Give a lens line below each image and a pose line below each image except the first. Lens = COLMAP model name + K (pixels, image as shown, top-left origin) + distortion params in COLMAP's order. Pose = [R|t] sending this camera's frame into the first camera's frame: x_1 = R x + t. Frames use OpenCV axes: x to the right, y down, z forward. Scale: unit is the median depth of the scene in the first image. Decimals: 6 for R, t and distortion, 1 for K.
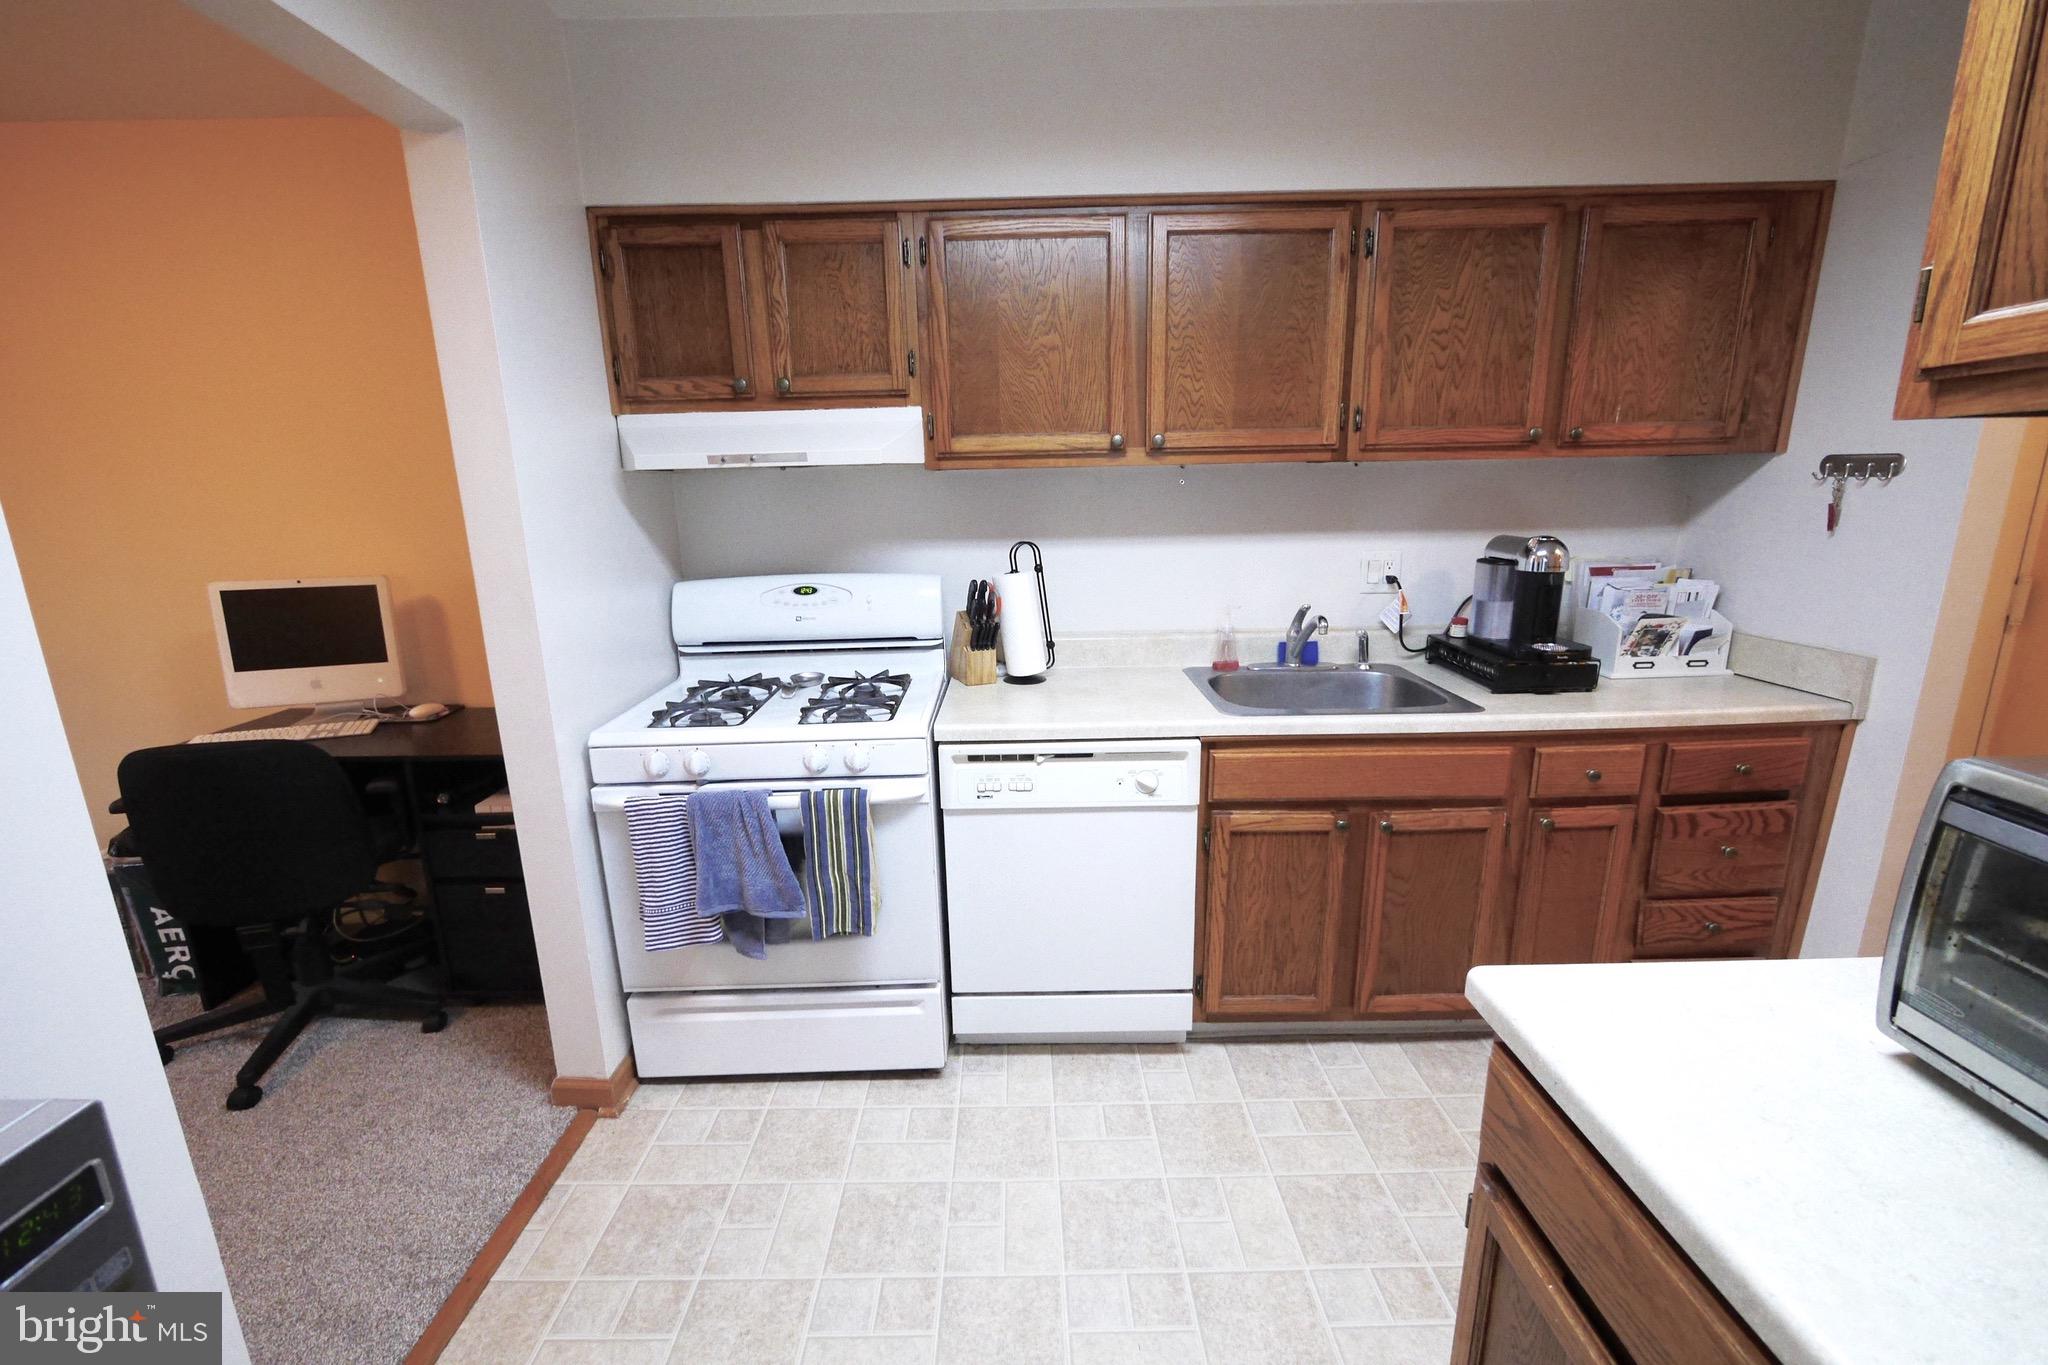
lens RADIAL K [[869.6, 0, 1021.6], [0, 869.6, 685.4], [0, 0, 1]] dist [-0.001952, 0.000446]
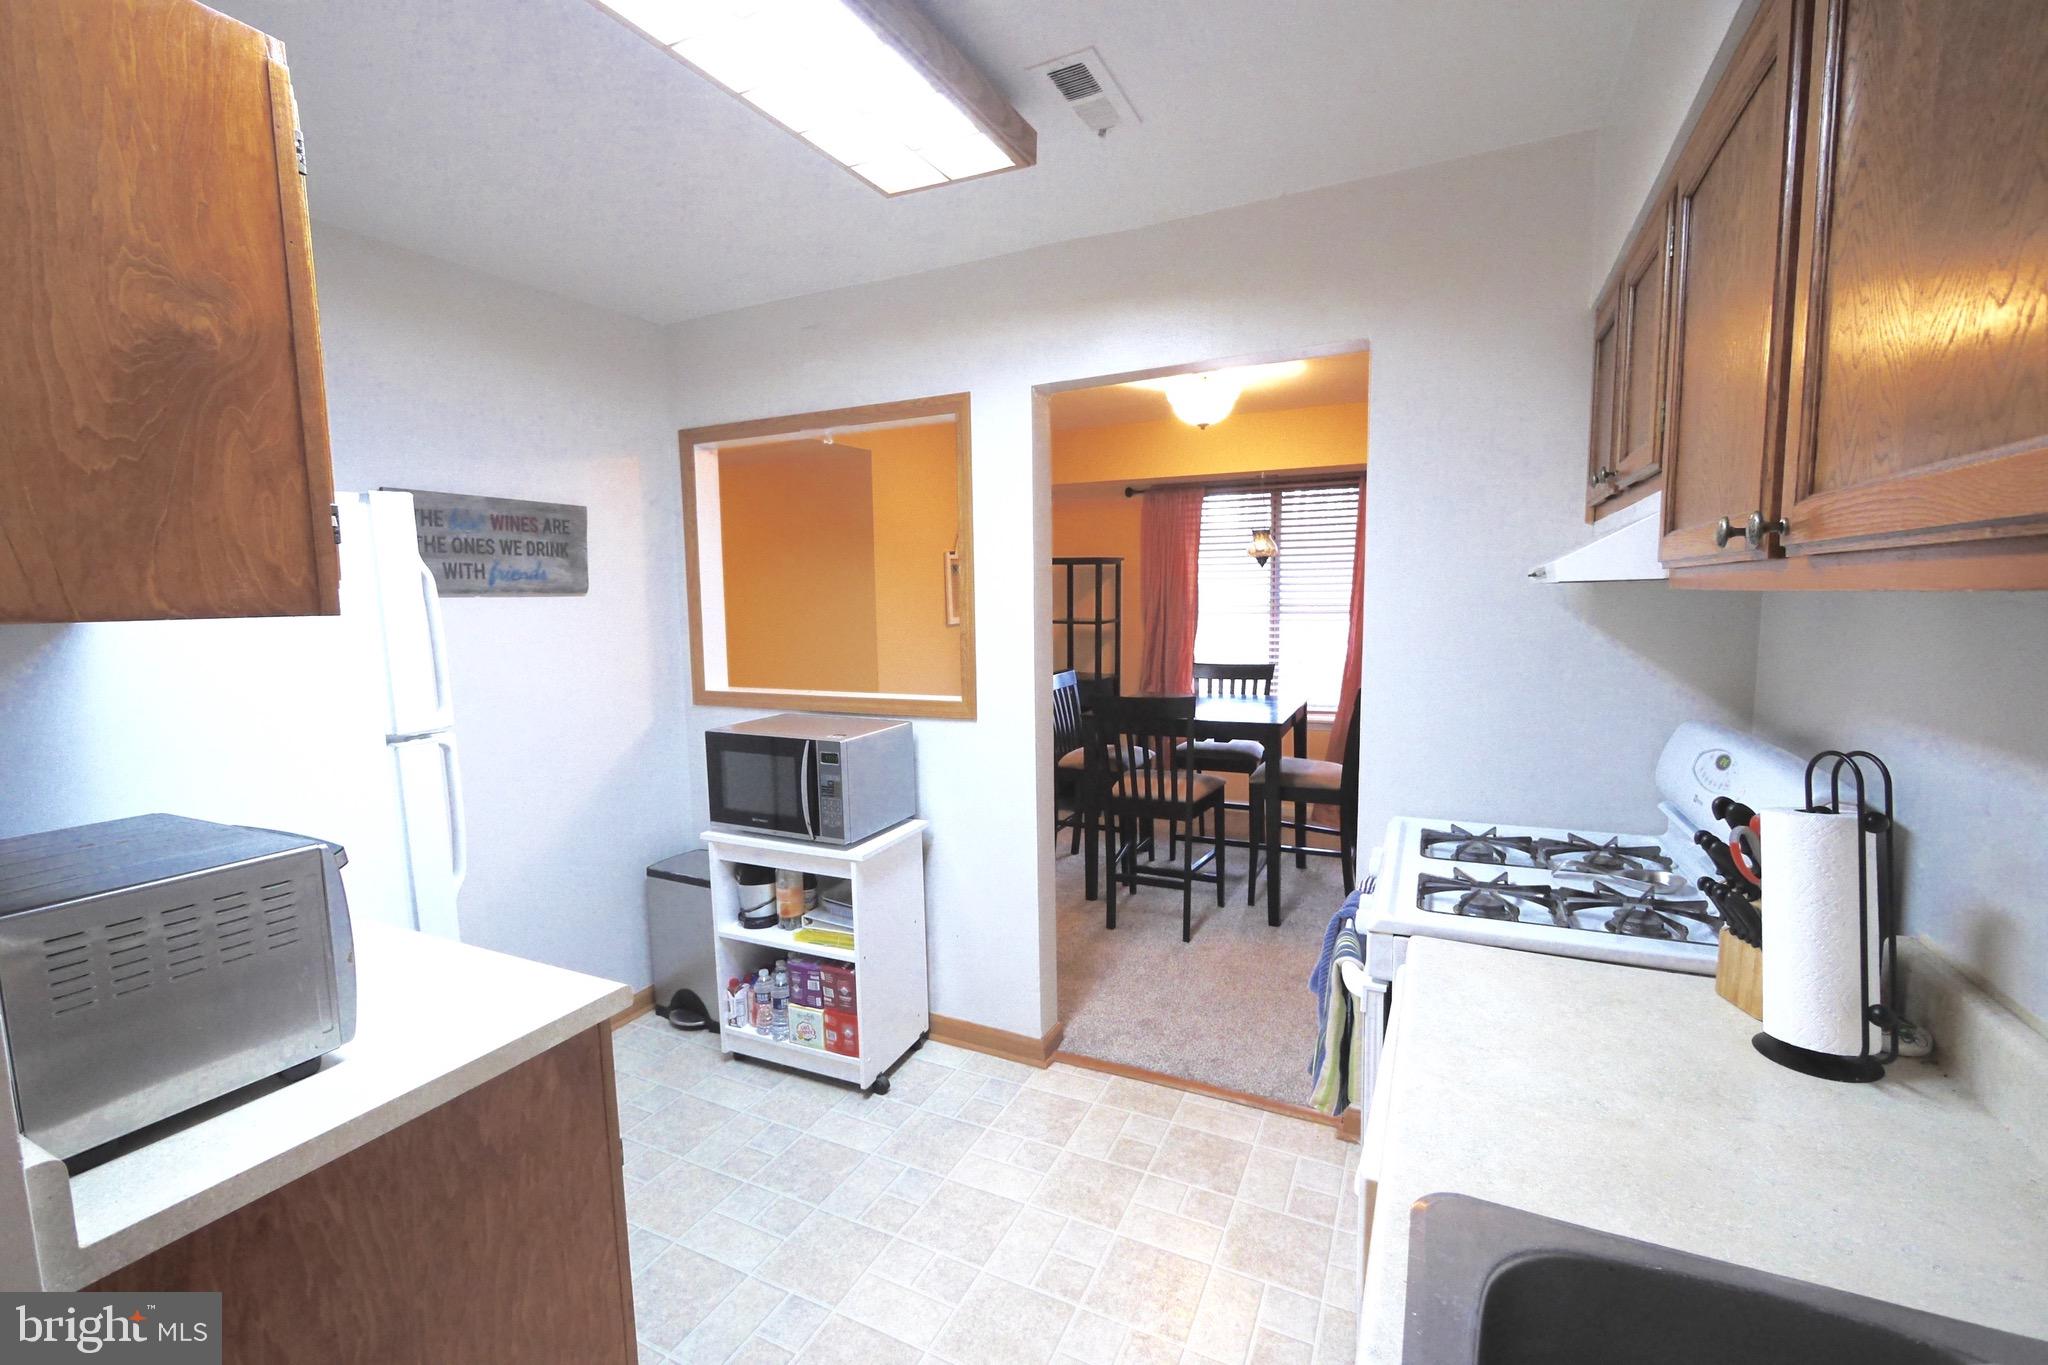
lens RADIAL K [[867.9, 0, 1042.2], [0, 867.9, 684.7], [0, 0, 1]] dist [-0.000311, 0.000053]
pose [[-0.422723, 0.119627, -0.898329, 0.604853], [-0.181830, 0.959897, 0.213389, -0.231475], [0.887830, 0.253548, -0.384019, 0.891385]]
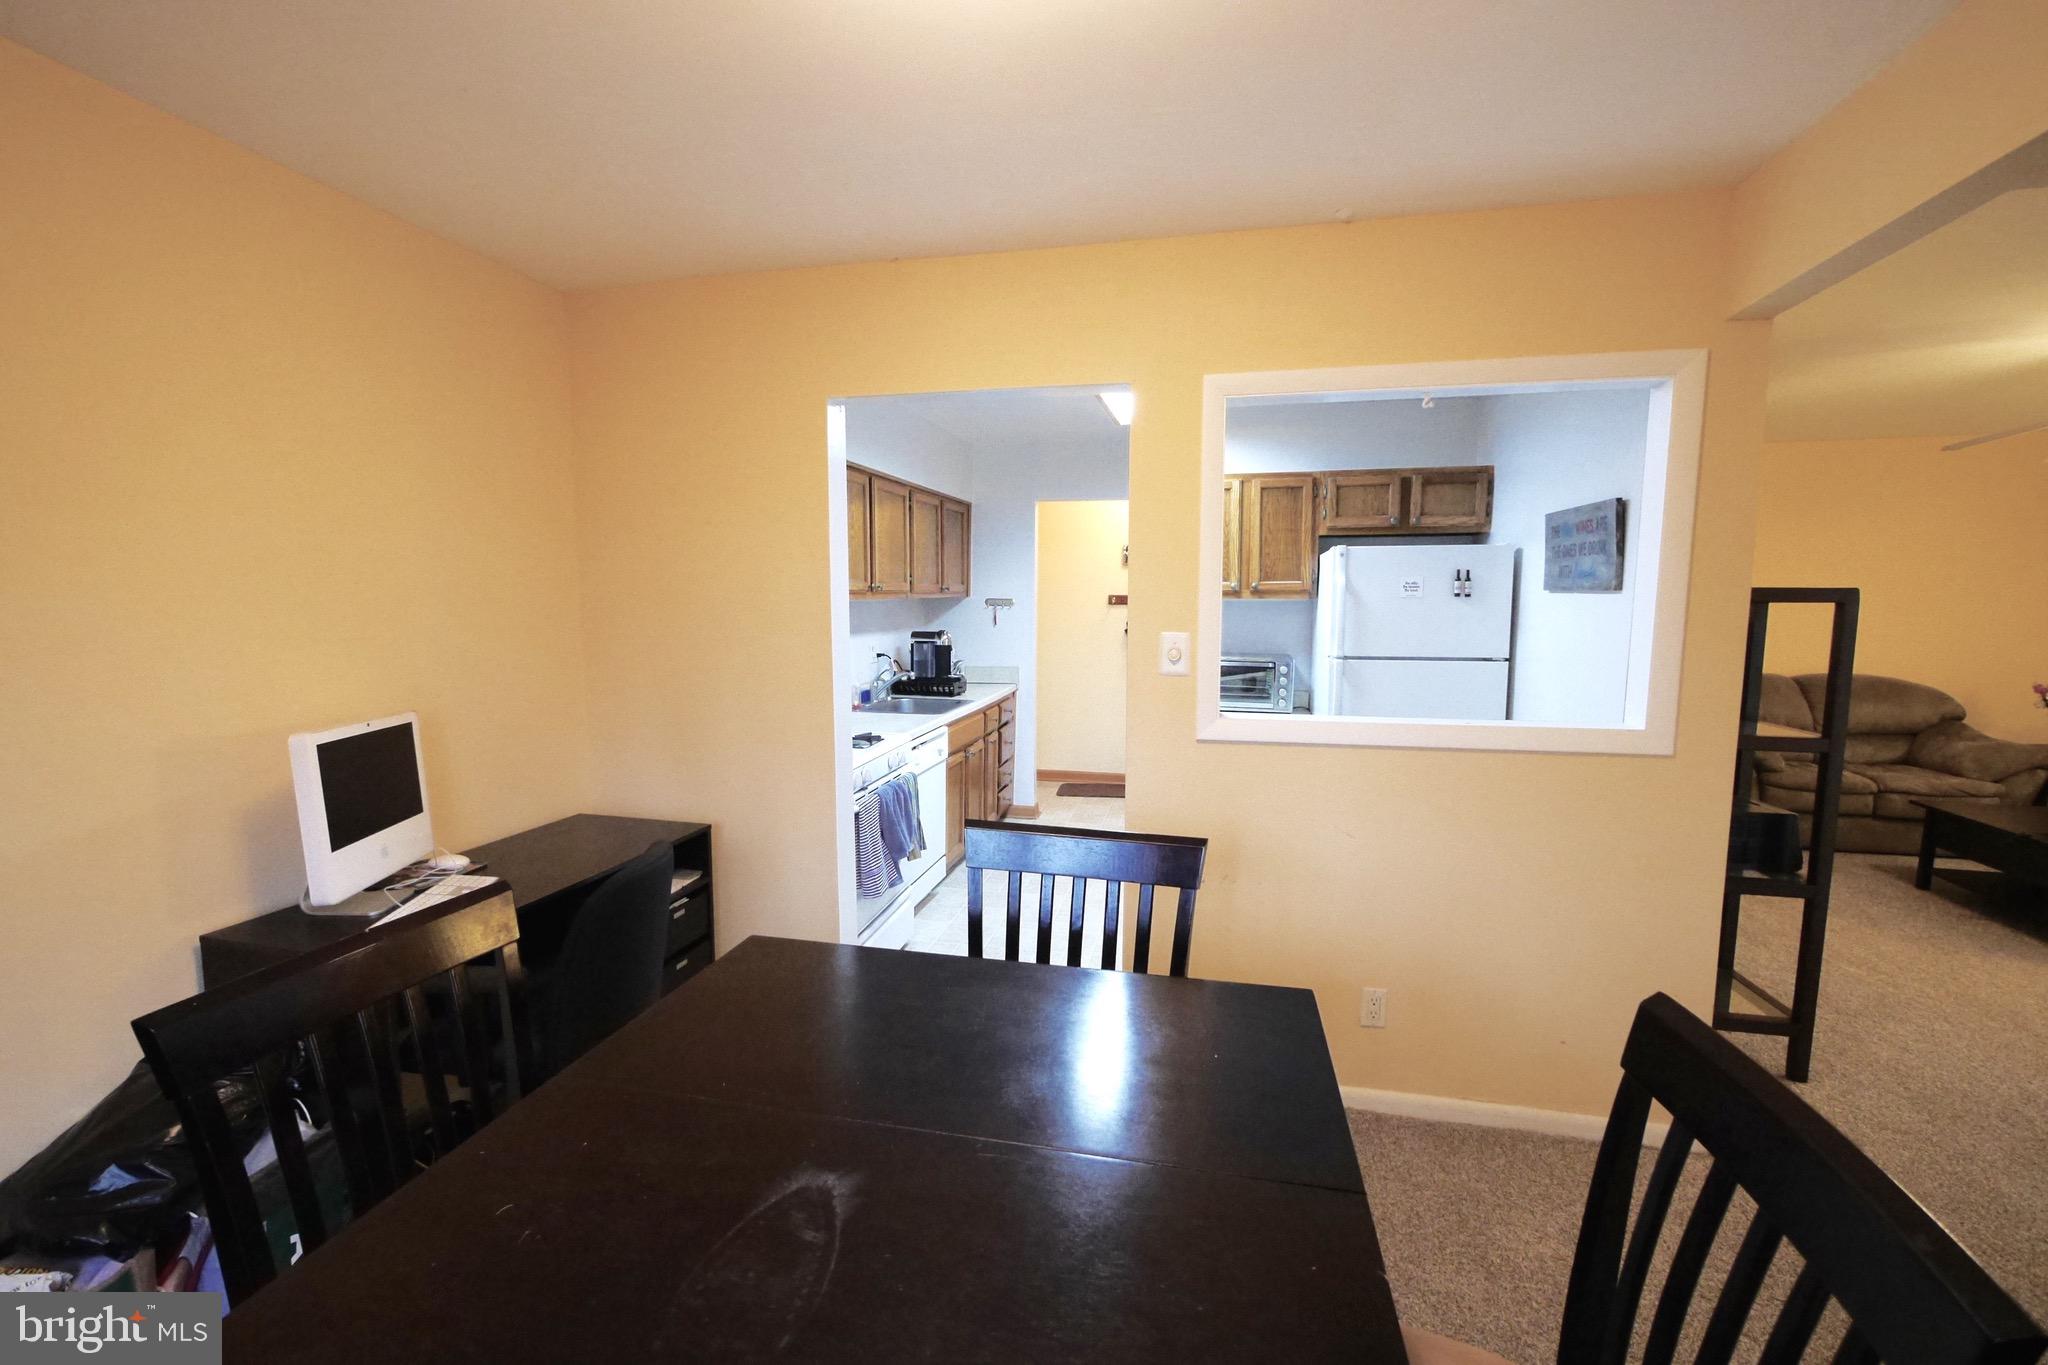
lens RADIAL K [[847.3, 0, 1024.7], [0, 847.3, 682.9], [0, 0, 1]] dist [-0.001340, 0.000033]
pose [[0.226829, -0.082863, 0.970403, -1.657002], [0.213977, 0.976269, 0.033347, -0.062695], [-0.950138, 0.200080, 0.239177, 0.276270]]
